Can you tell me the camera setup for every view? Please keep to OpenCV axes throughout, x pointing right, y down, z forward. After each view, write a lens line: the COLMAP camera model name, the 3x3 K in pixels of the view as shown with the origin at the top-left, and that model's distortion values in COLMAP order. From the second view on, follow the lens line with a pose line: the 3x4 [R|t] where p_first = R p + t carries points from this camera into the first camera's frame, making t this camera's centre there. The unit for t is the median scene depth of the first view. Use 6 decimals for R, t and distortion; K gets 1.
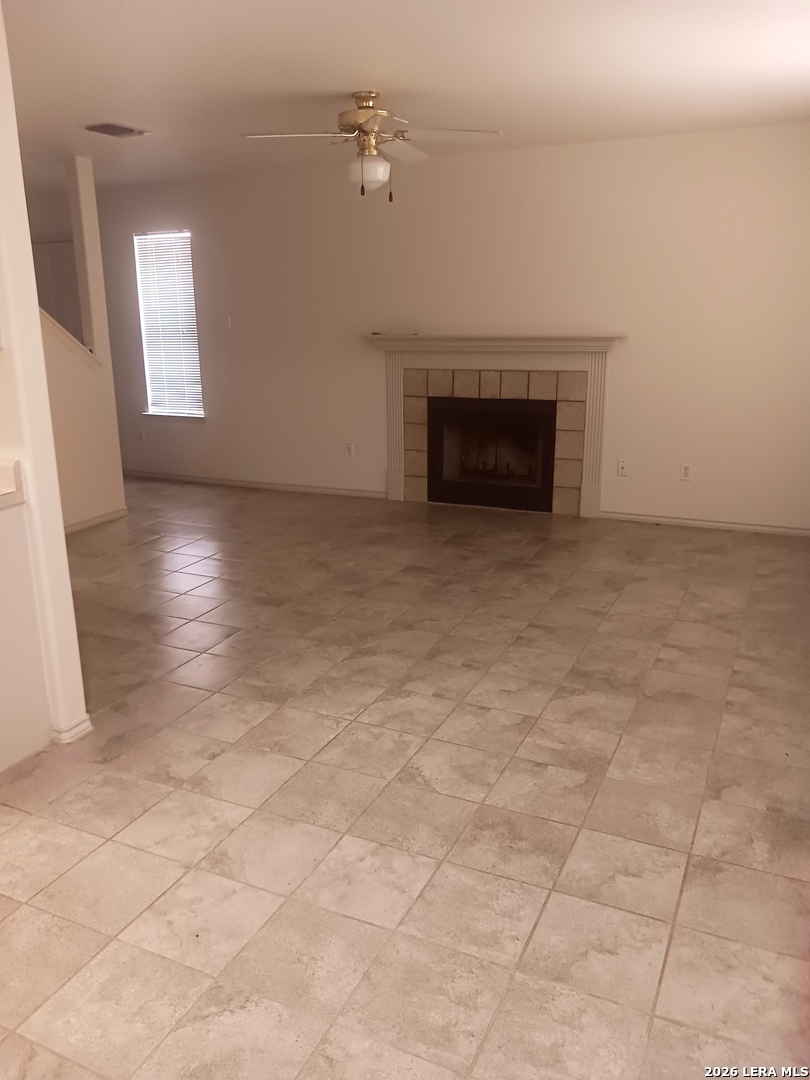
lens RADIAL K [[851.1, 0, 401.5], [0, 851.1, 539.7], [0, 0, 1]] dist [0.016935, 0.011060]
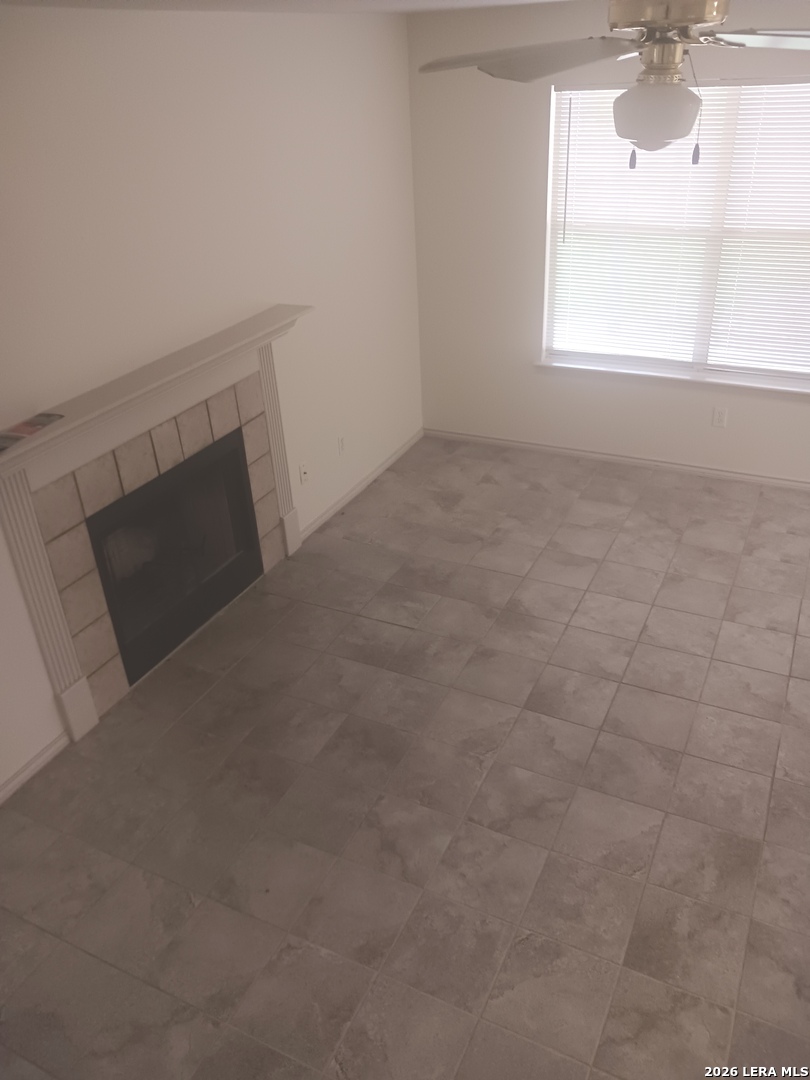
lens RADIAL K [[851.1, 0, 379.6], [0, 851.1, 516.6], [0, 0, 1]] dist [0.016935, 0.011060]
pose [[0.040450, -0.450967, 0.891624, -0.475551], [0.322544, 0.850474, 0.415522, -0.373638], [-0.945690, 0.270780, 0.179858, 0.863589]]
